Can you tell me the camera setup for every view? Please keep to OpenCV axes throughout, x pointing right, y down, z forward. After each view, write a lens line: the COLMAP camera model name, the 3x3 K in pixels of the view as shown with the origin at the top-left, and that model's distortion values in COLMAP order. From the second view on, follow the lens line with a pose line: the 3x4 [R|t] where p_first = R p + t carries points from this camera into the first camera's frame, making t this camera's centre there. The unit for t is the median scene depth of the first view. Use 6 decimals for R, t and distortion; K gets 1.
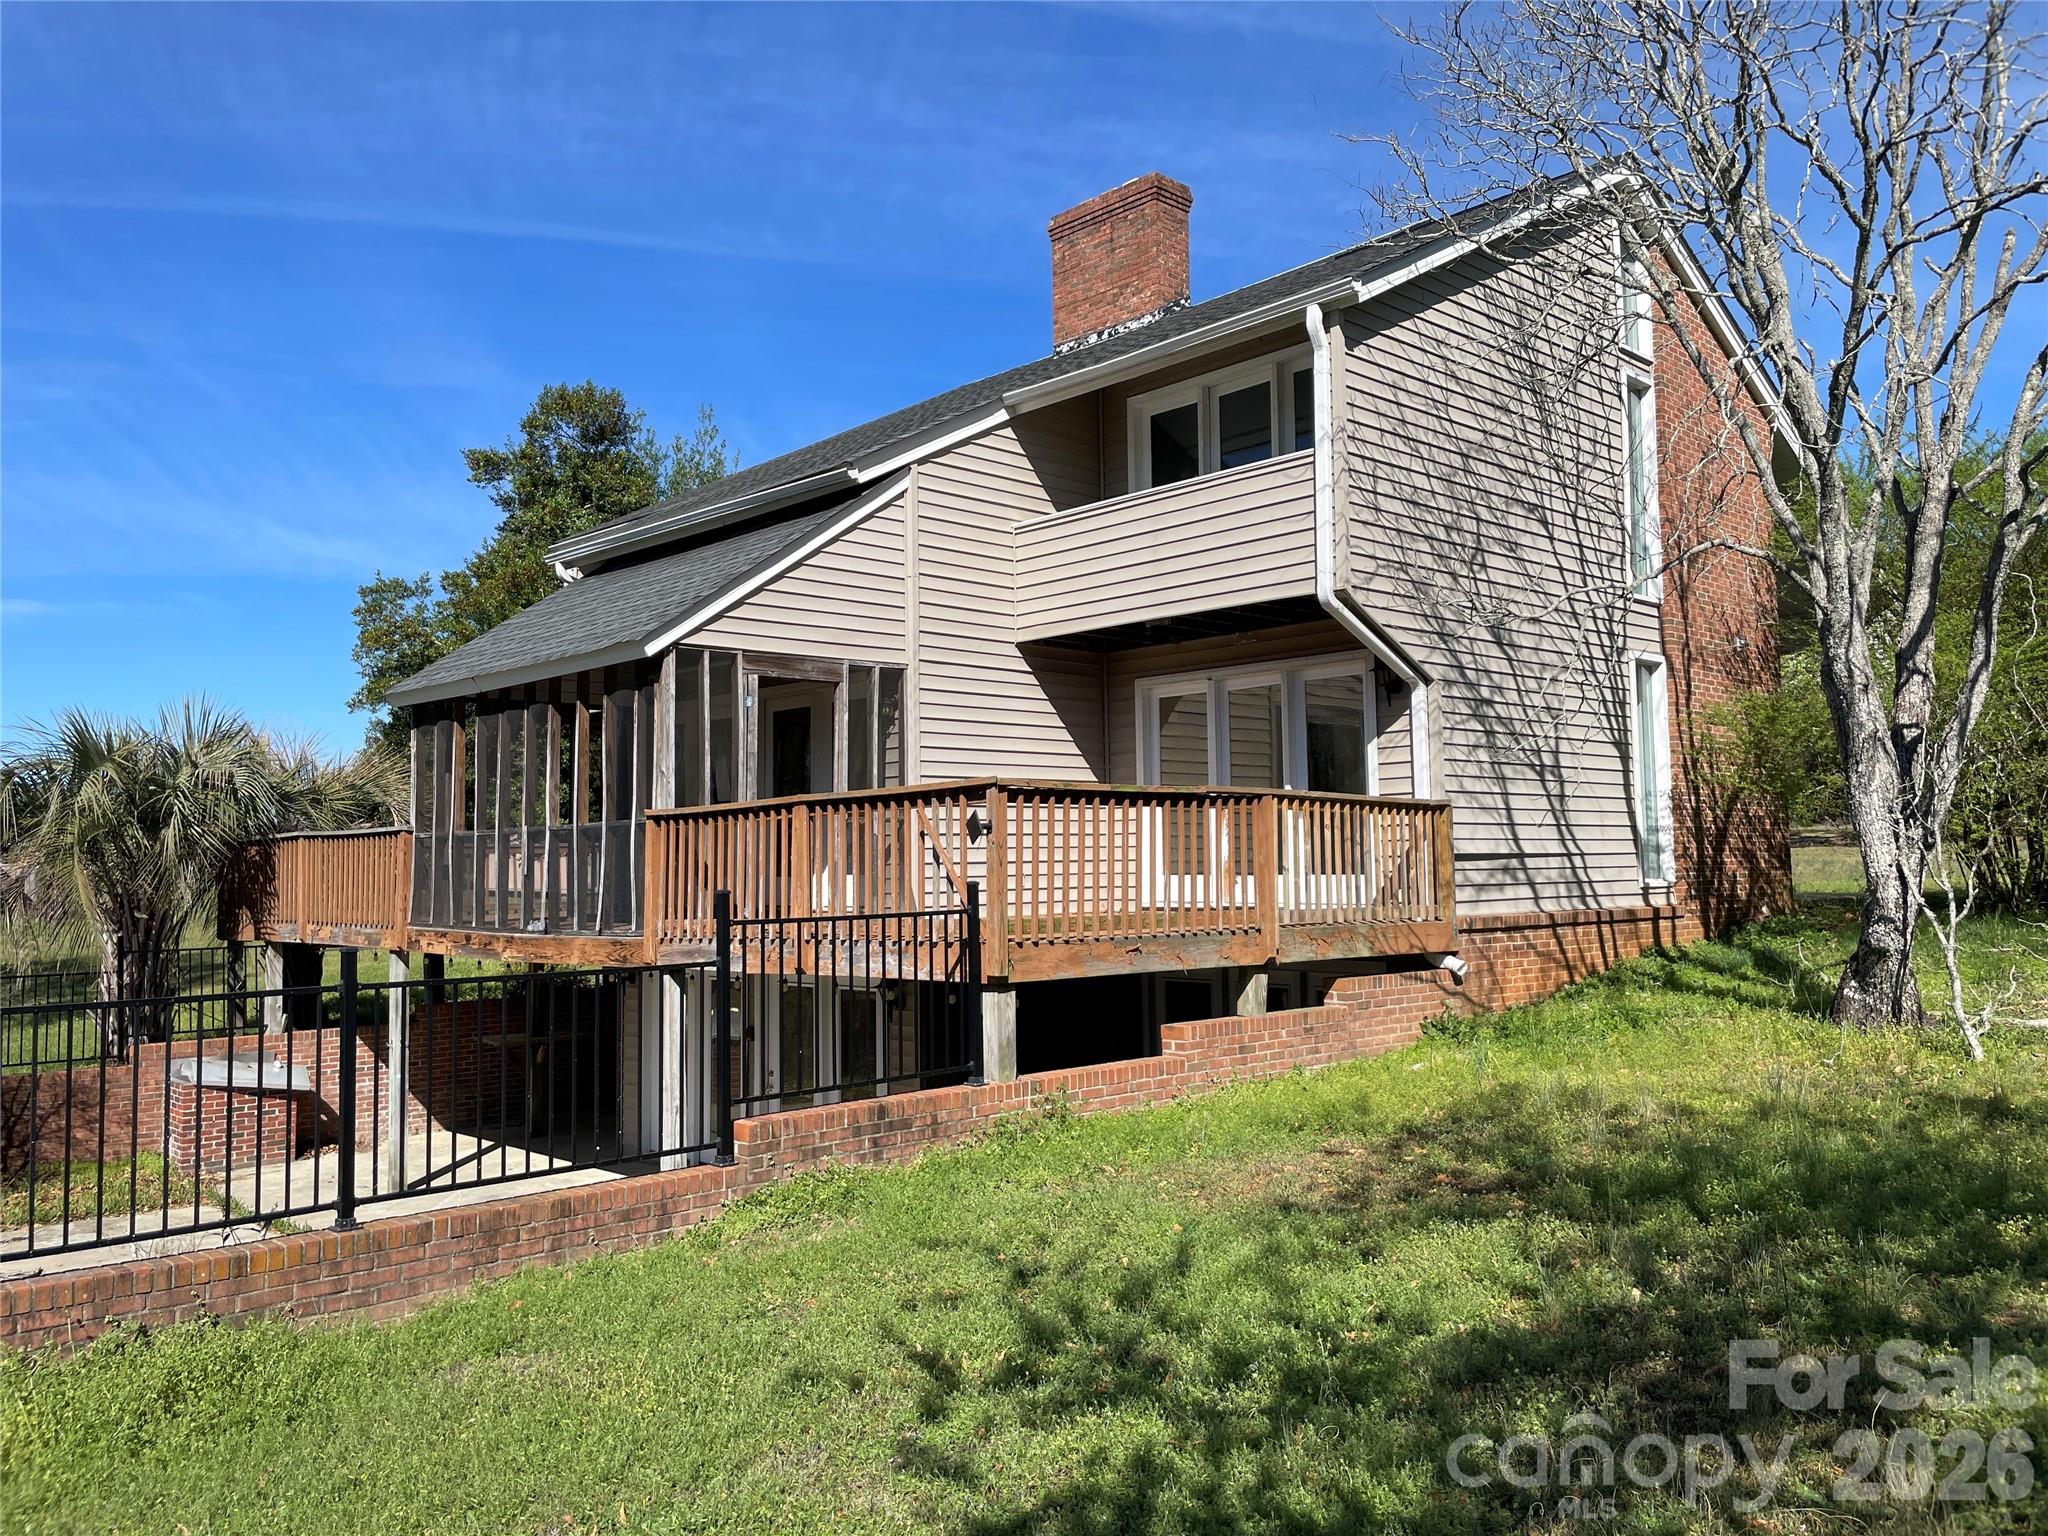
lens RADIAL K [[1574.7, 0, 991.3], [0, 1574.7, 781.1], [0, 0, 1]] dist [0.072107, -0.090403]
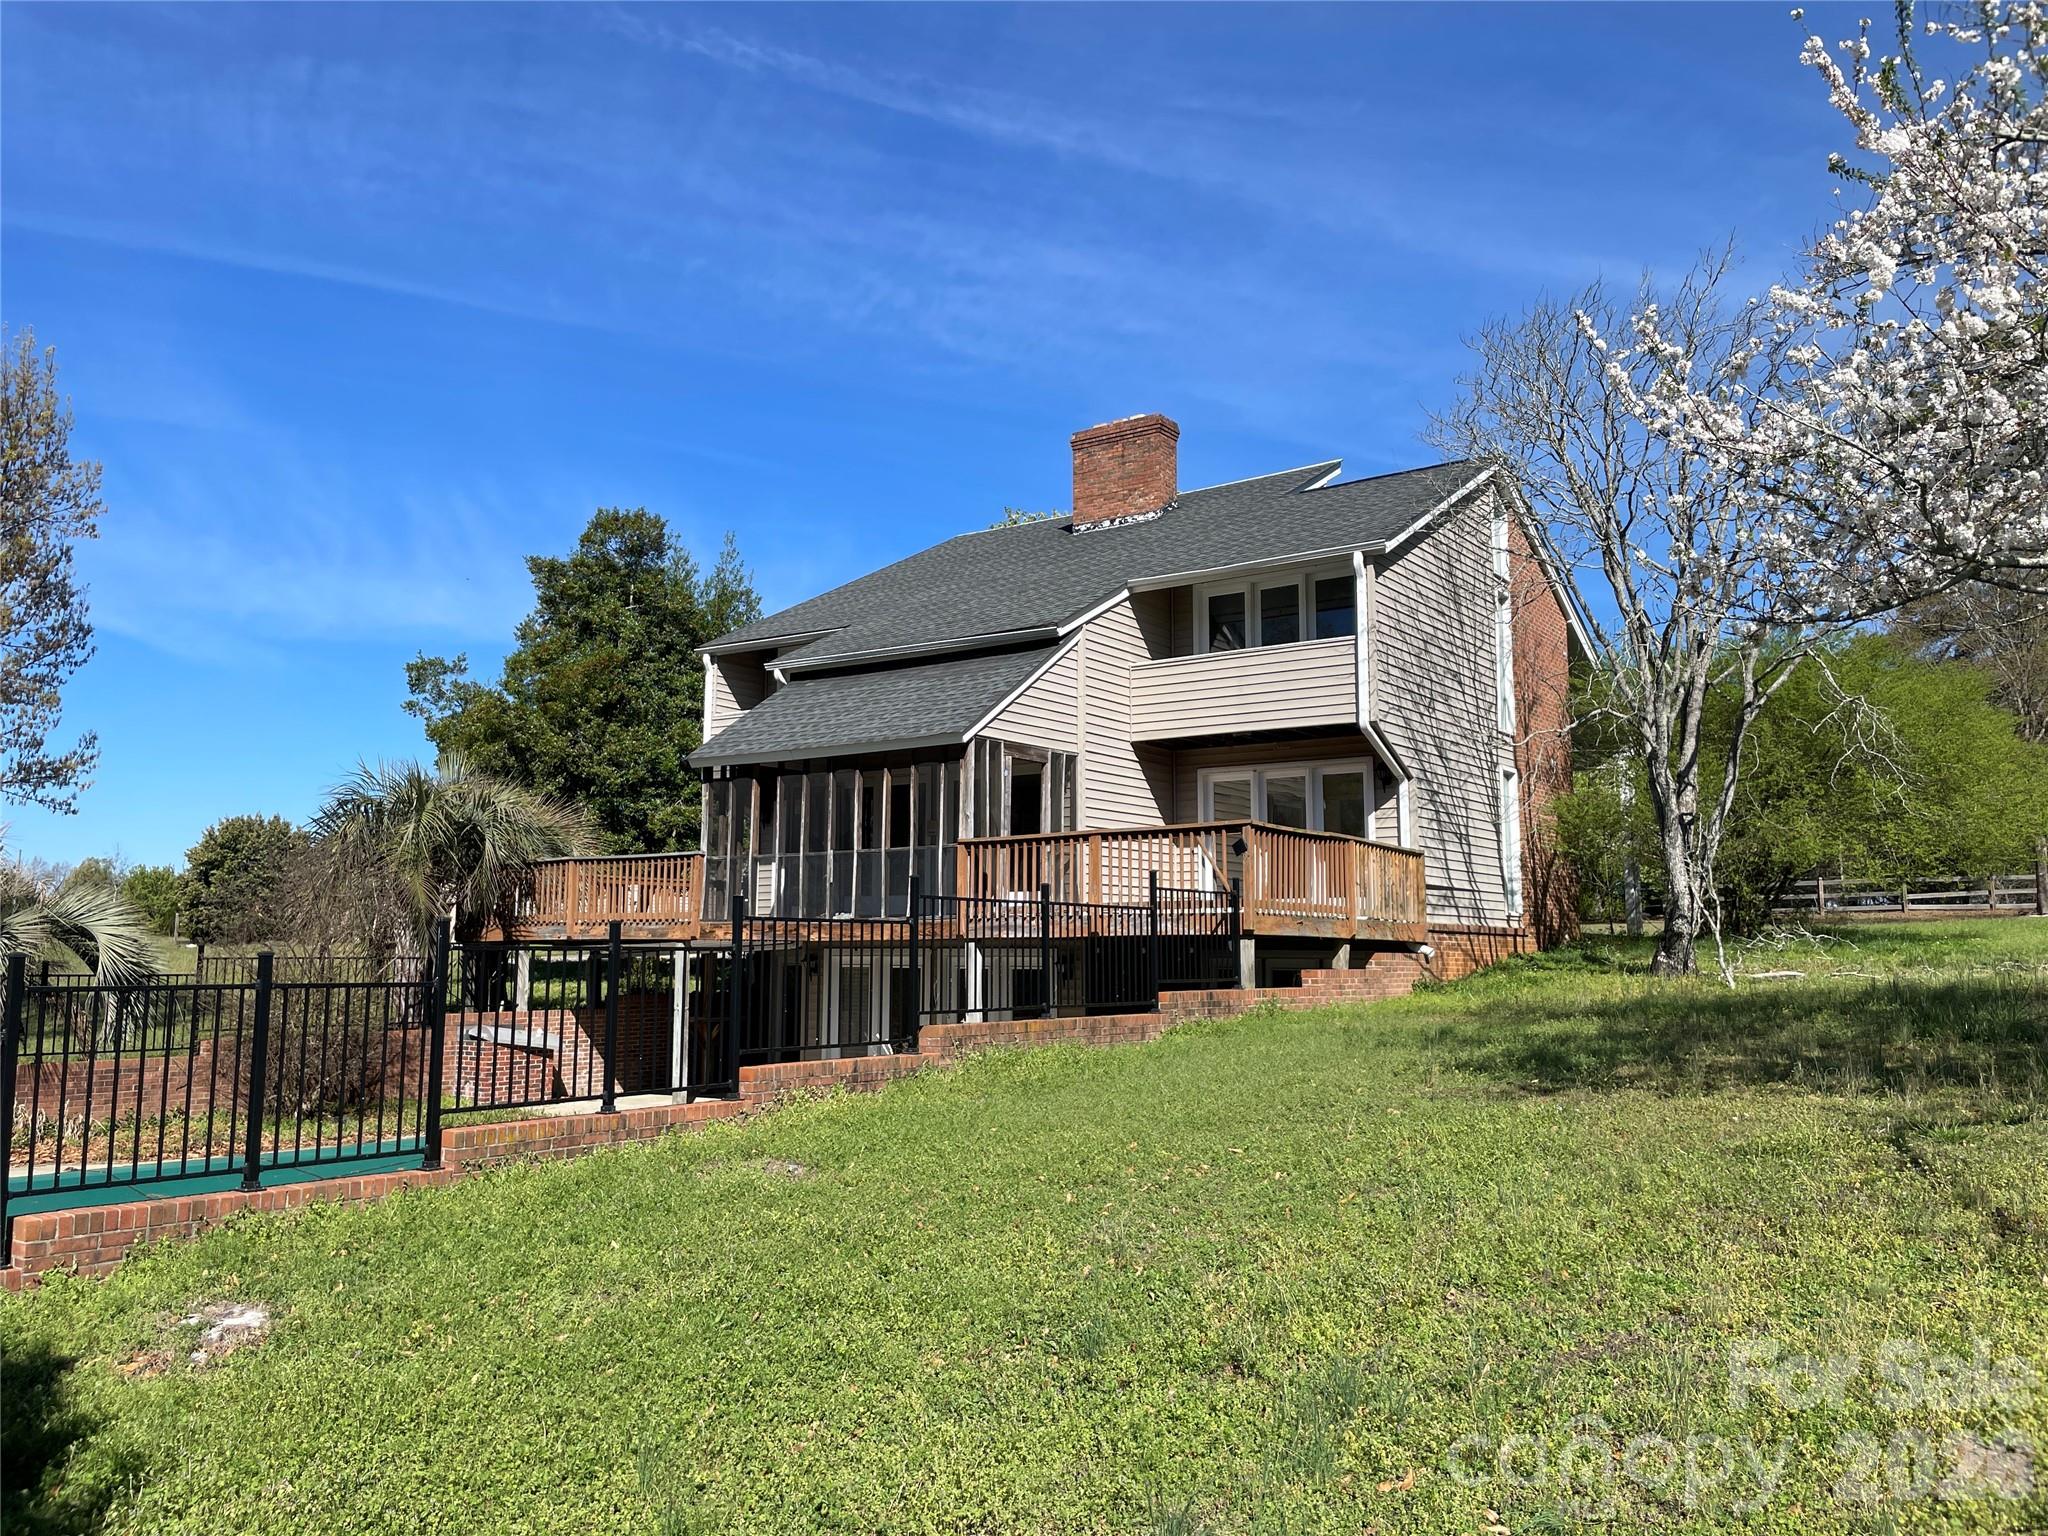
lens RADIAL K [[1574.7, 0, 997.3], [0, 1574.7, 772.9], [0, 0, 1]] dist [0.072107, -0.090403]
pose [[0.981482, 0.041263, 0.187056, -0.432591], [-0.029647, 0.997479, -0.064477, 0.047848], [-0.189245, 0.057737, 0.980231, -0.505002]]
